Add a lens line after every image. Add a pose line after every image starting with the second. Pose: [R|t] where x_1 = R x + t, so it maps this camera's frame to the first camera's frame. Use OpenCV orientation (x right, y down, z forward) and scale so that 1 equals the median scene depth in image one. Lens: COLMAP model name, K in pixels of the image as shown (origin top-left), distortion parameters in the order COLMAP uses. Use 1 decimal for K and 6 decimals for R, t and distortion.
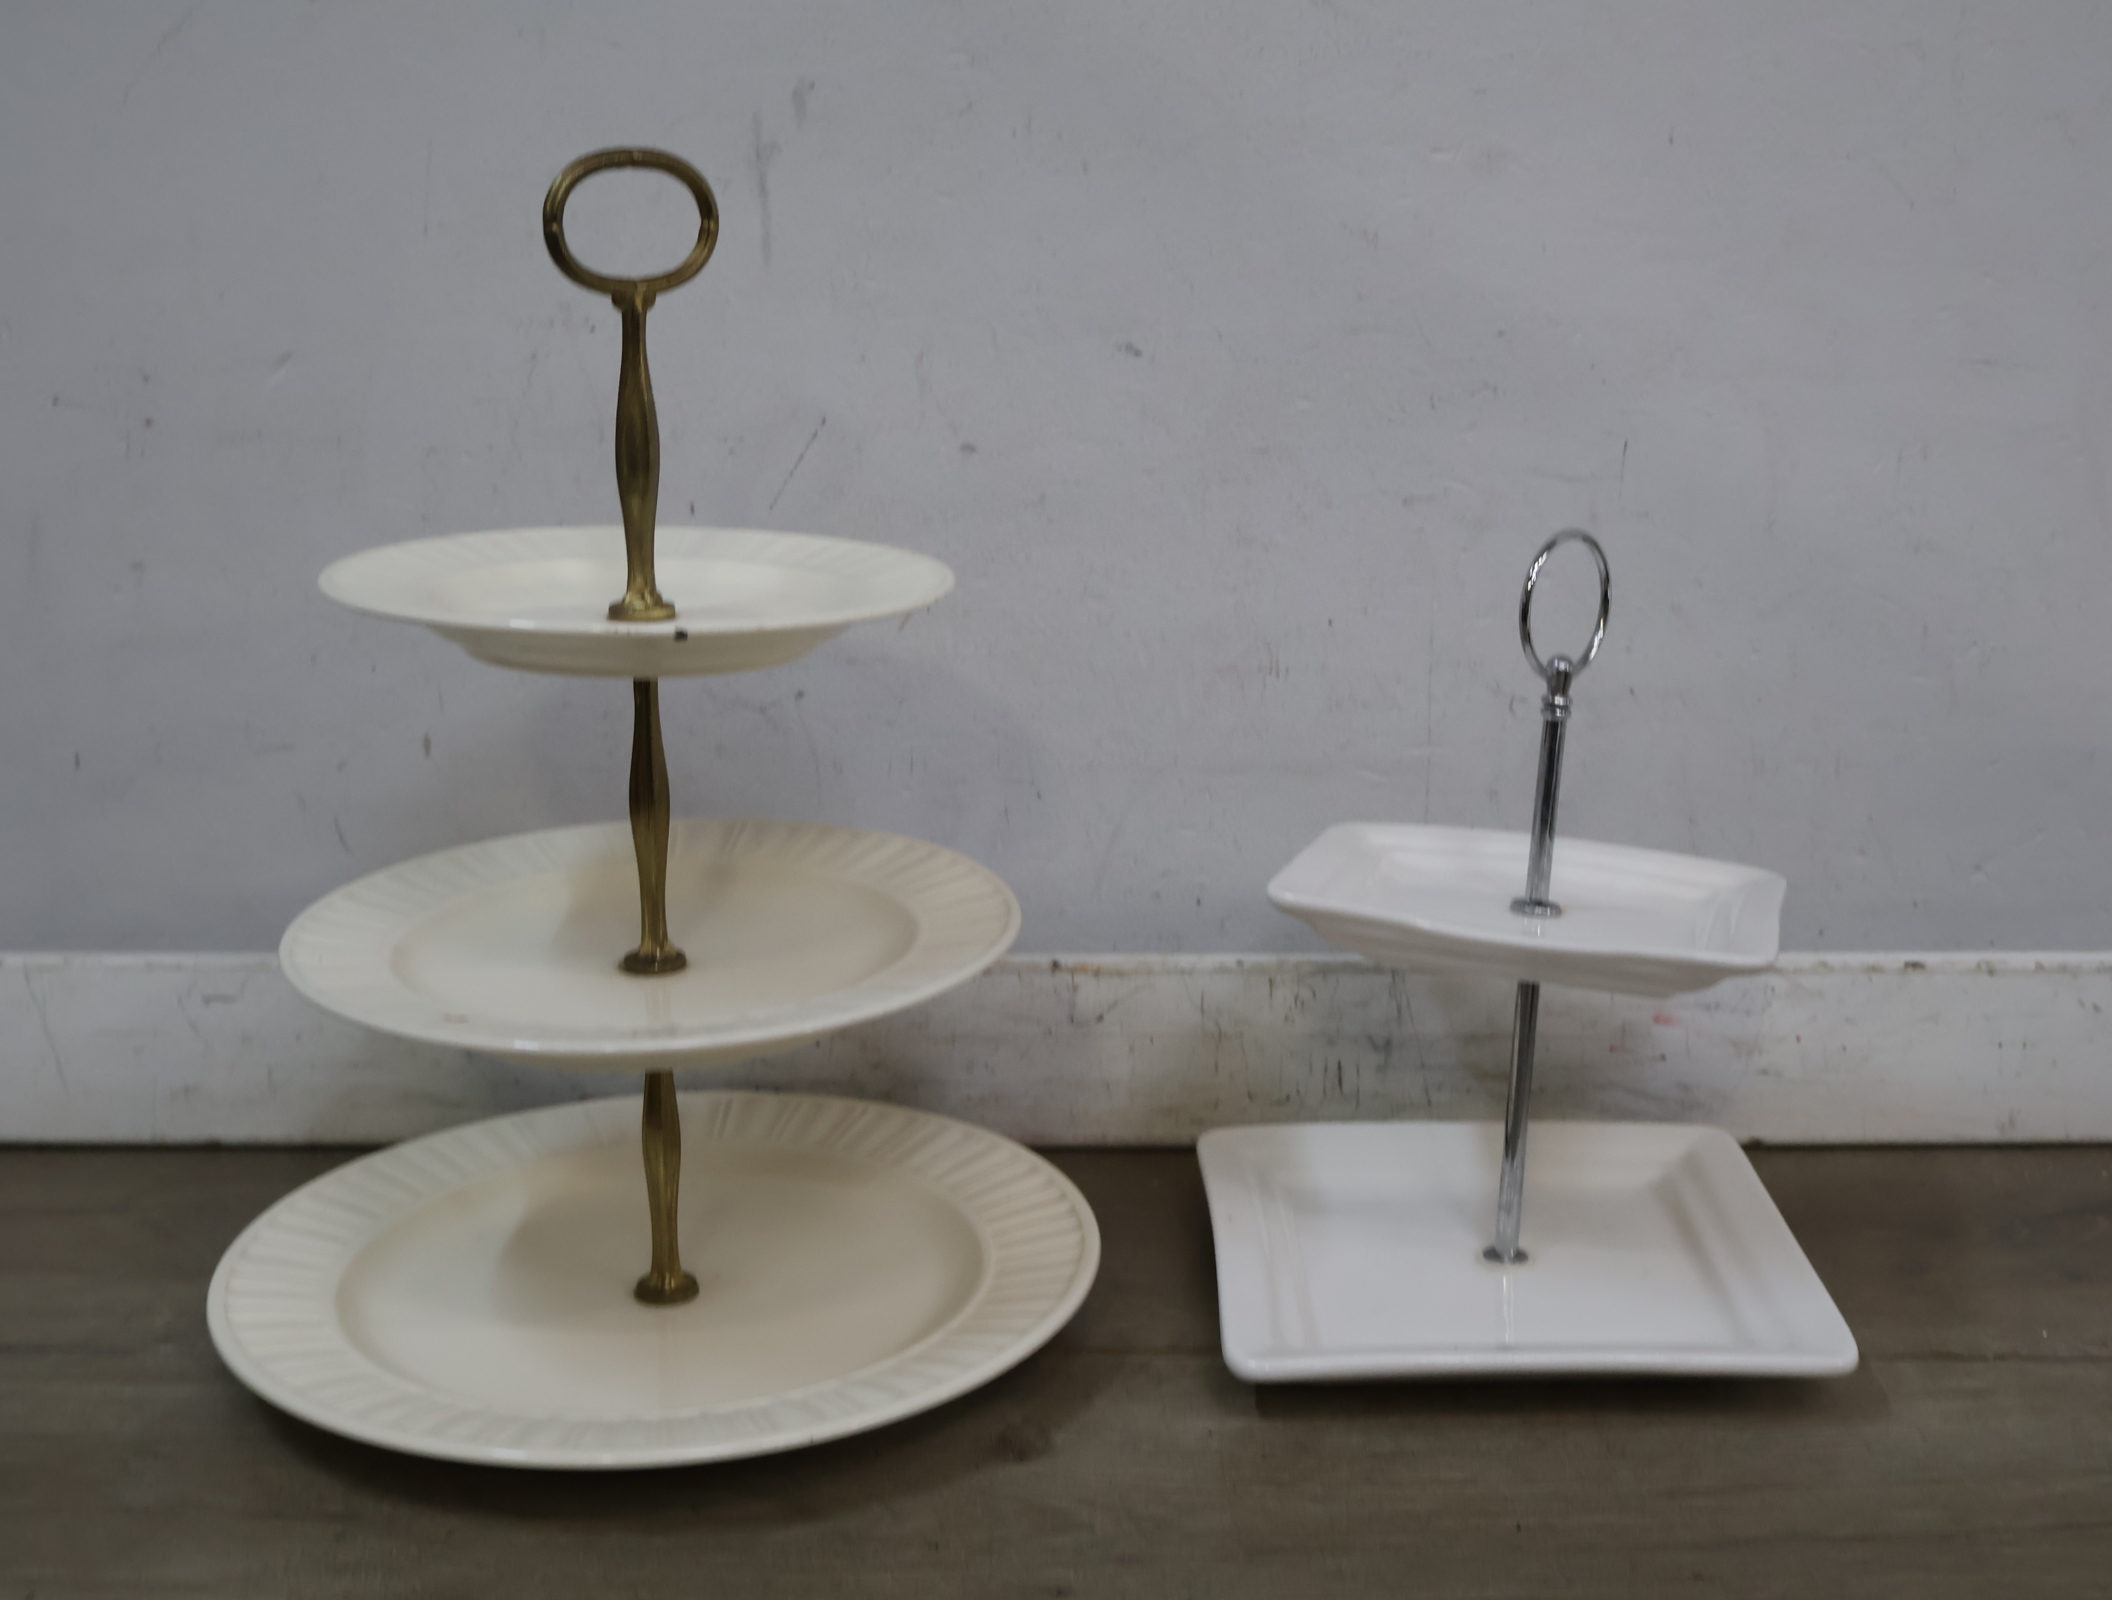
lens RADIAL K [[2847.9, 0, 1070.7], [0, 2847.9, 805.1], [0, 0, 1]] dist [0.009528, 0.000000]
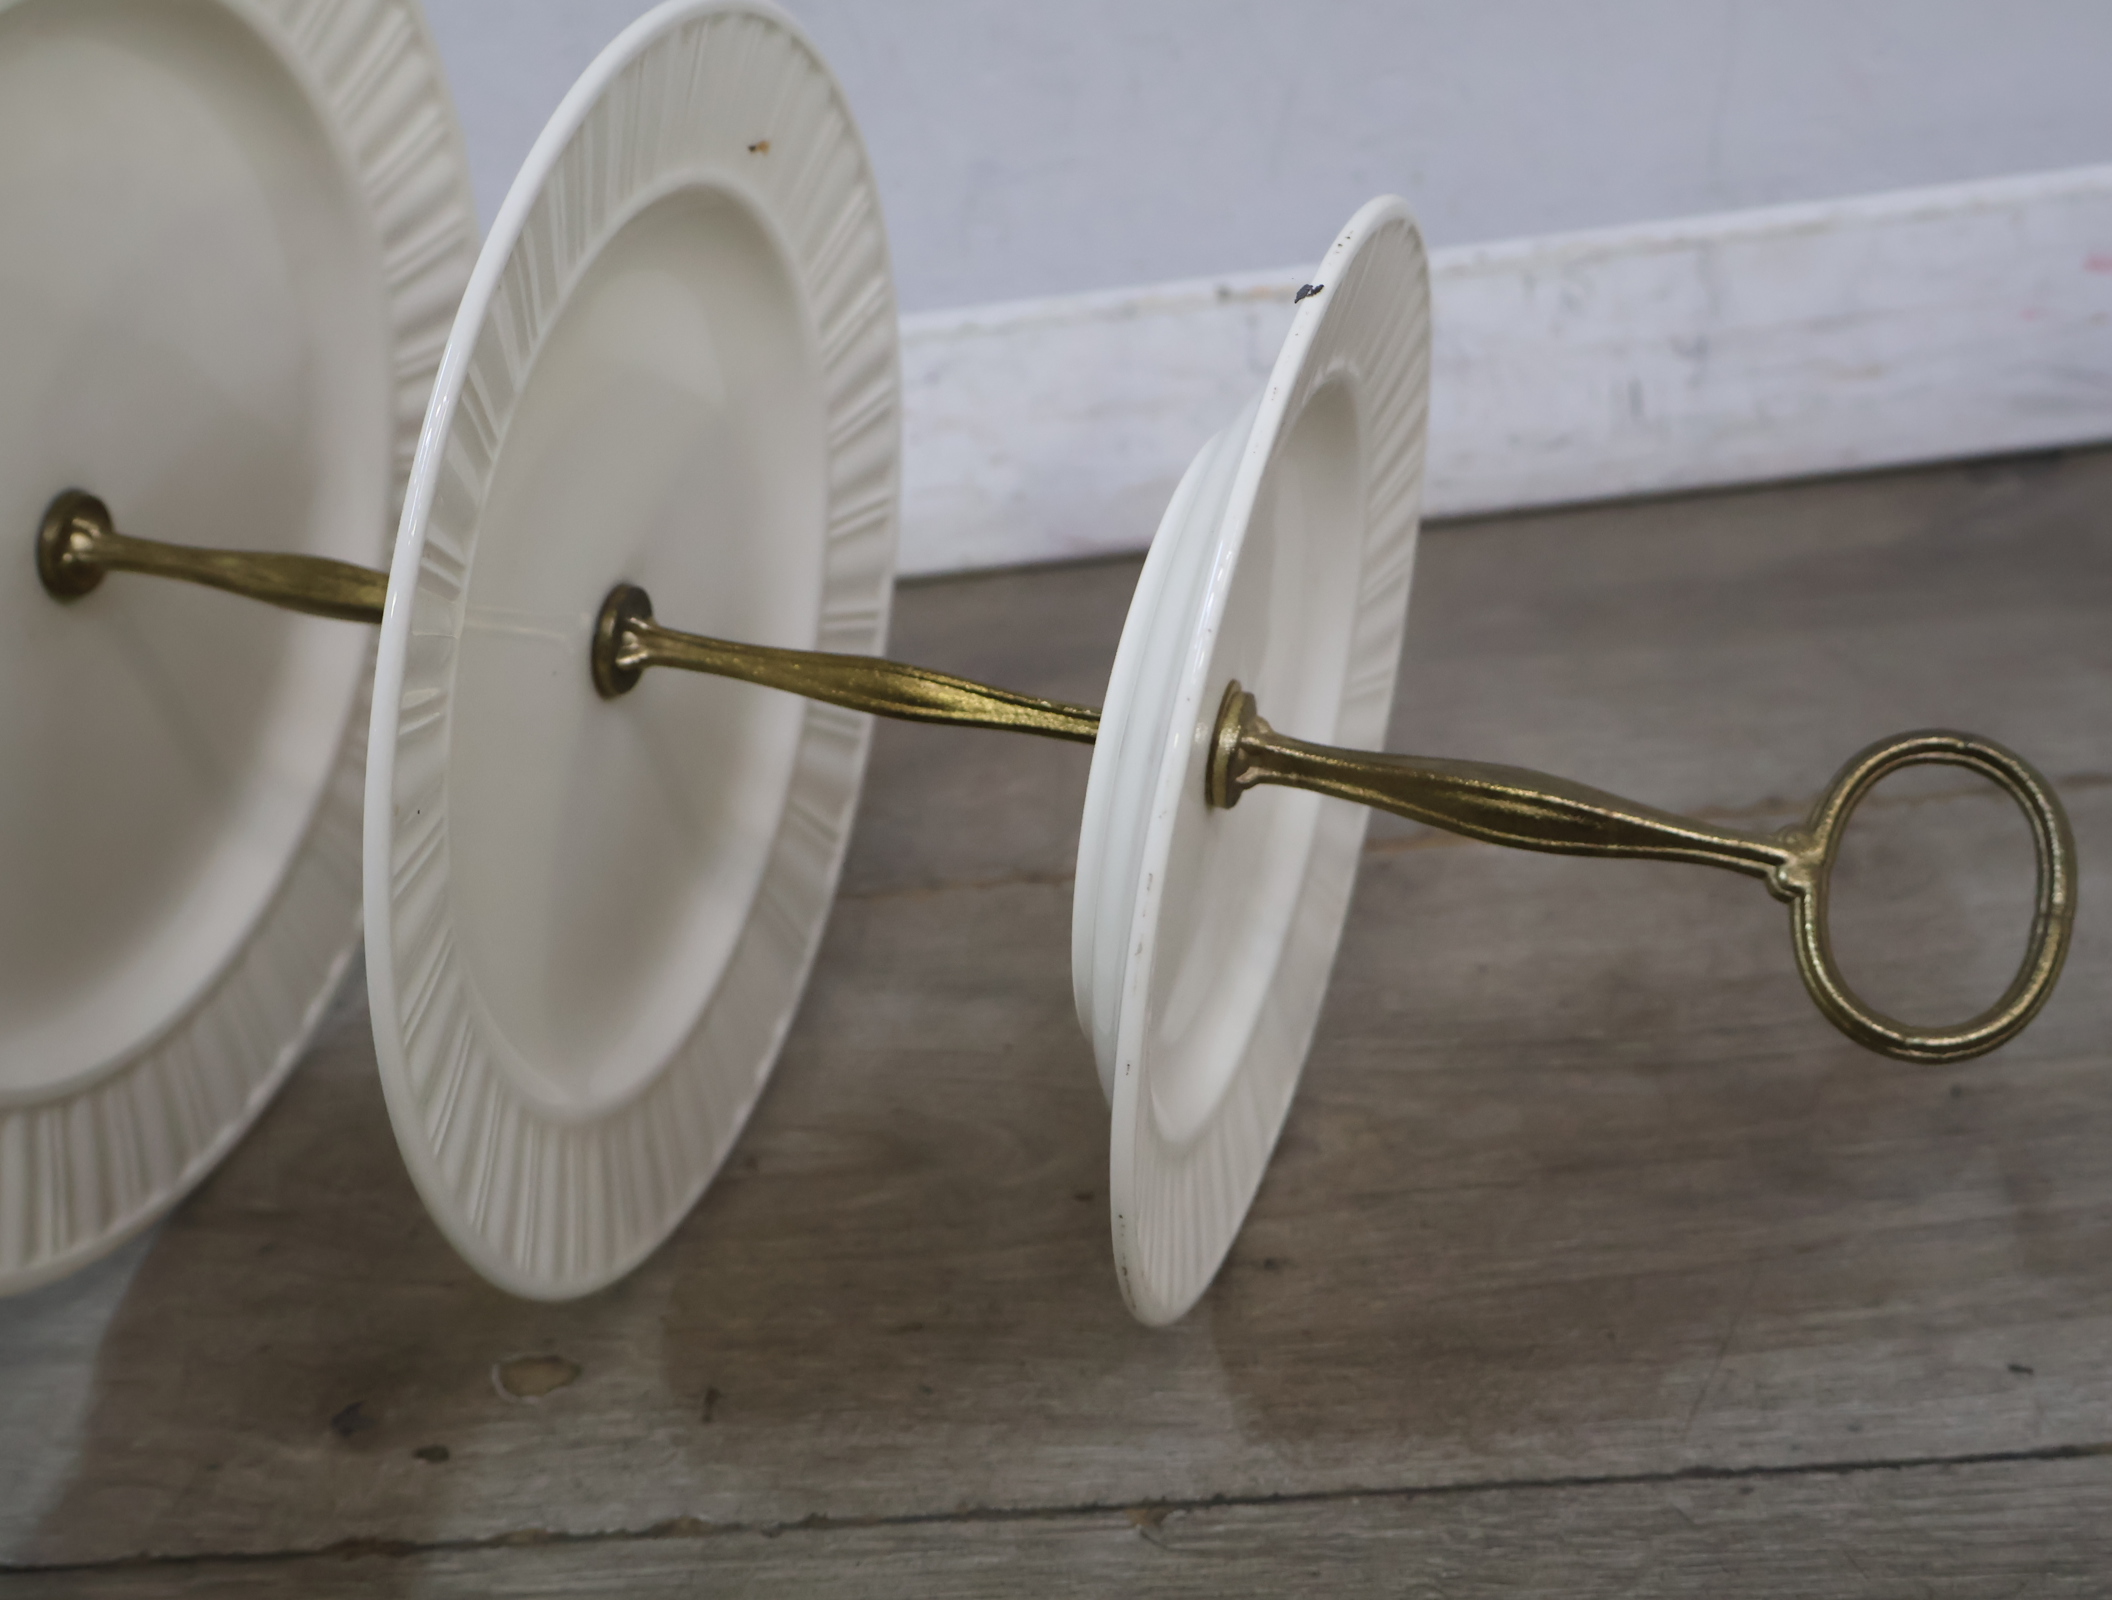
lens RADIAL K [[2852.4, 0, 1069.8], [0, 2852.4, 798.4], [0, 0, 1]] dist [0.015215, 0.000000]
pose [[0.987324, -0.101207, -0.122263, 0.032828], [0.128404, 0.962123, 0.240484, 0.000961], [0.093294, -0.253135, 0.962922, 0.283165]]
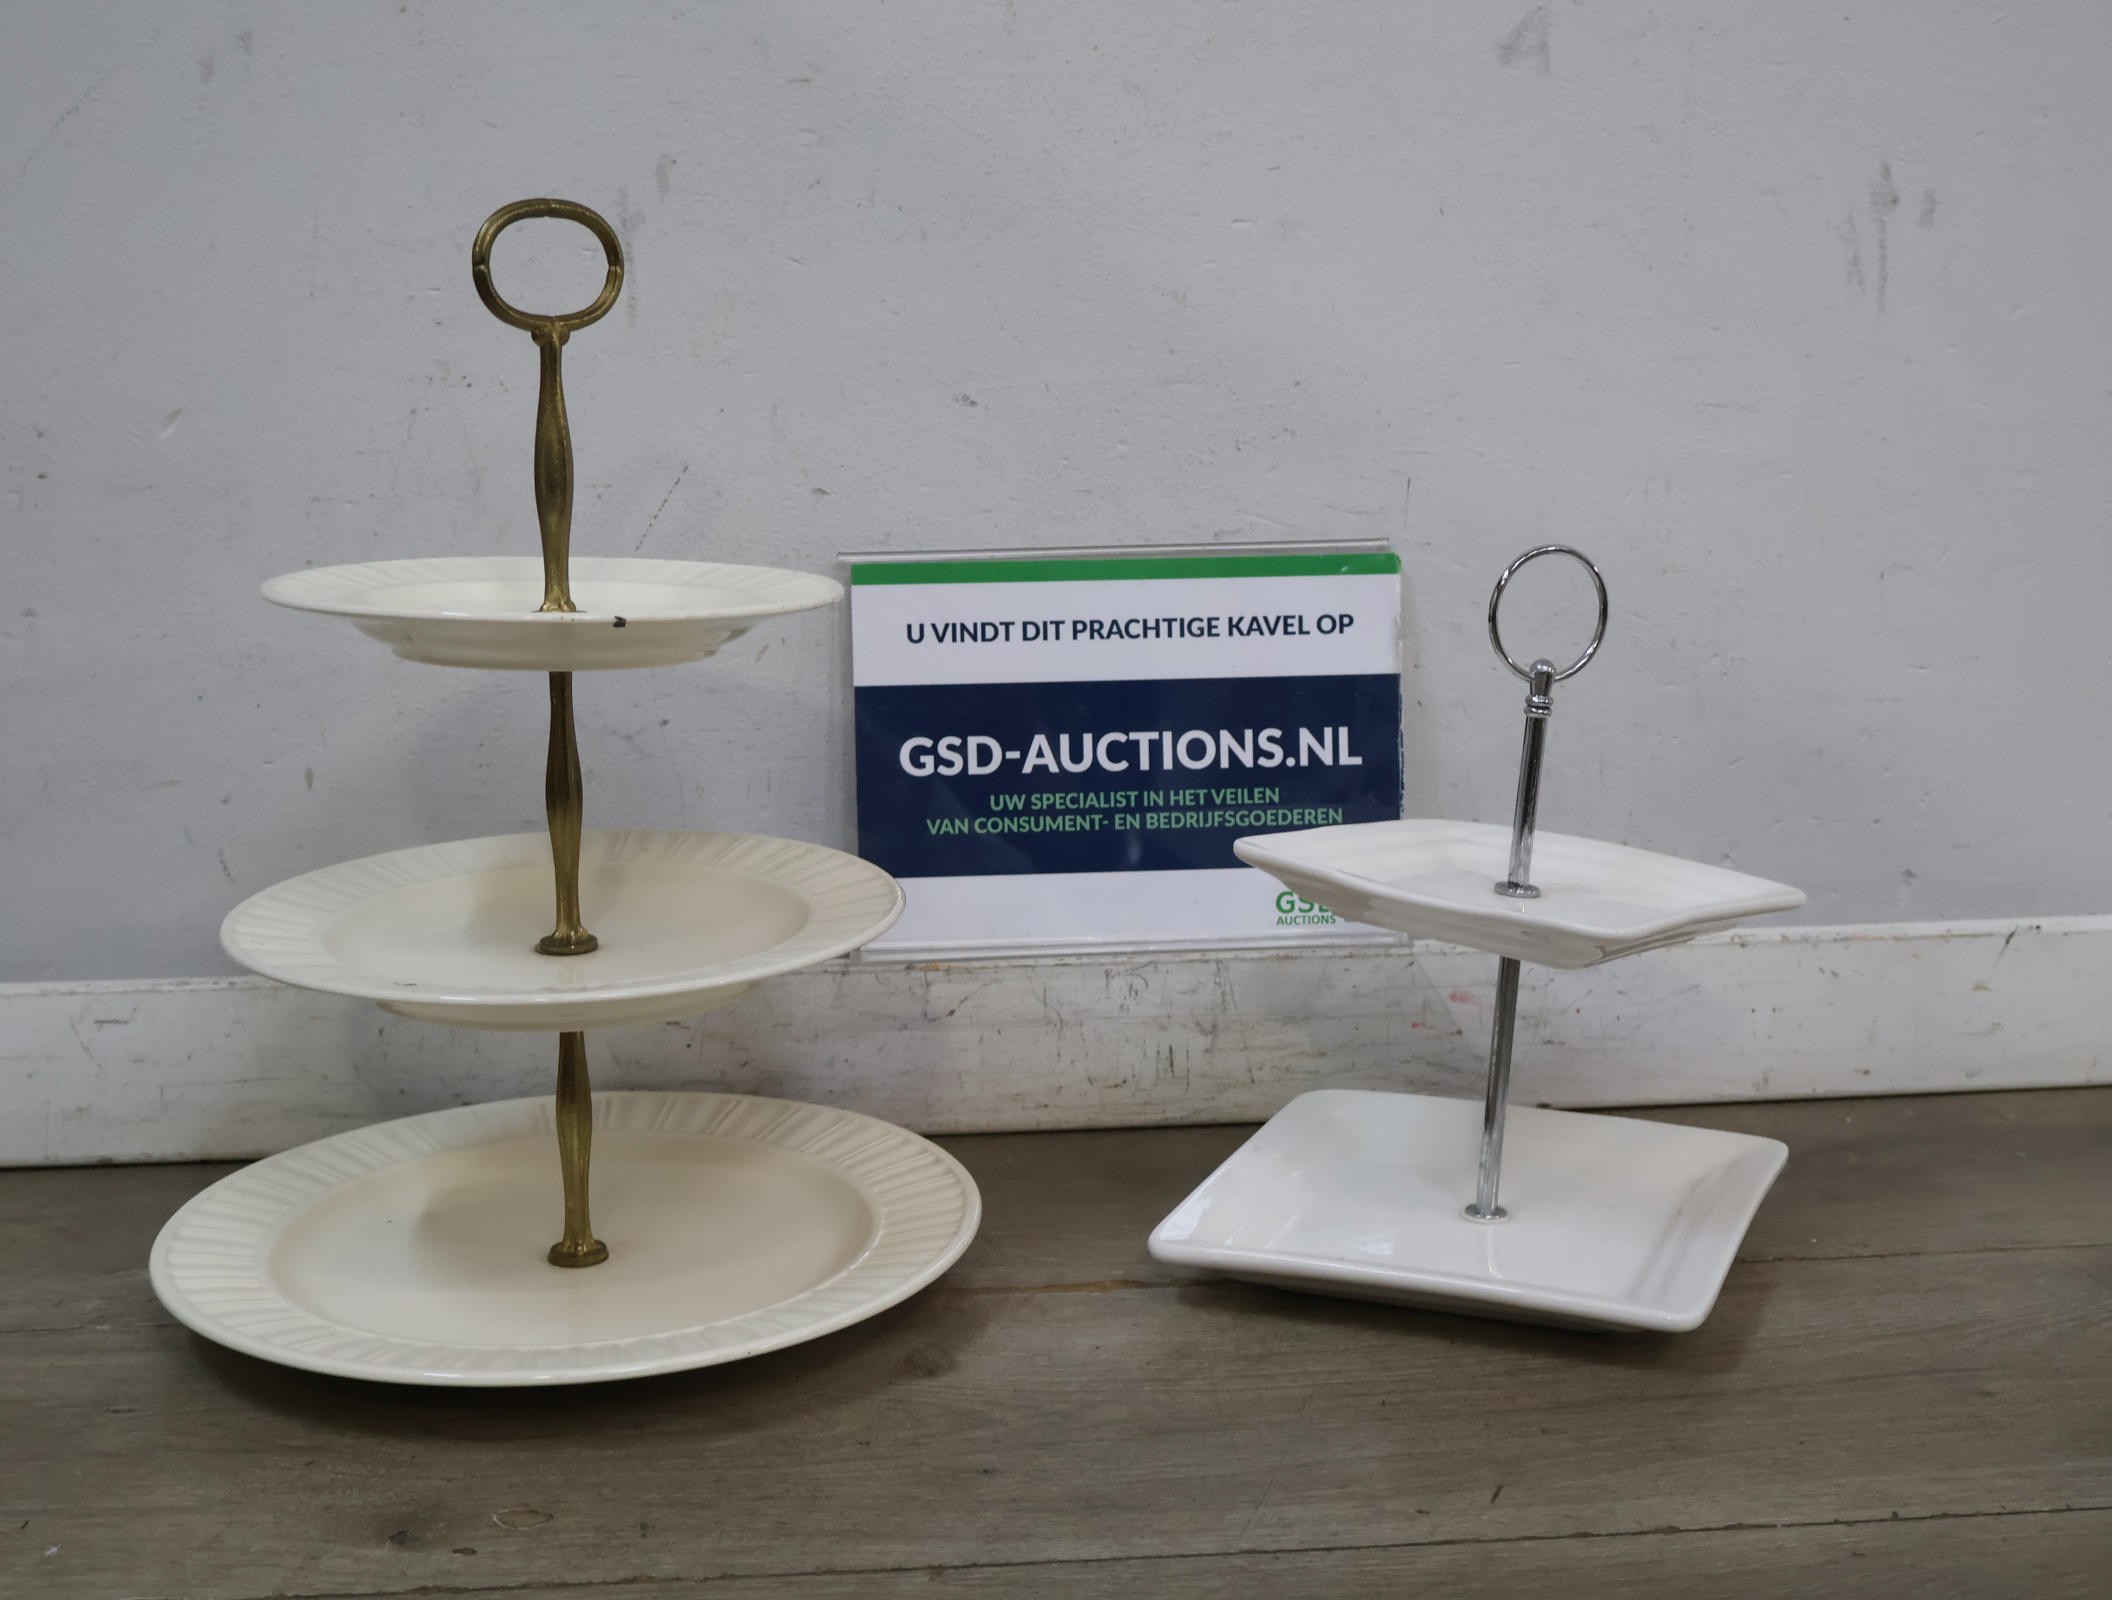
lens RADIAL K [[2847.9, 0, 1070.5], [0, 2847.9, 799.7], [0, 0, 1]] dist [0.009528, 0.000000]
pose [[0.993218, -0.022619, 0.114046, -0.069808], [0.029404, 0.997874, -0.058161, 0.061164], [-0.112488, 0.061120, 0.991772, -0.091263]]
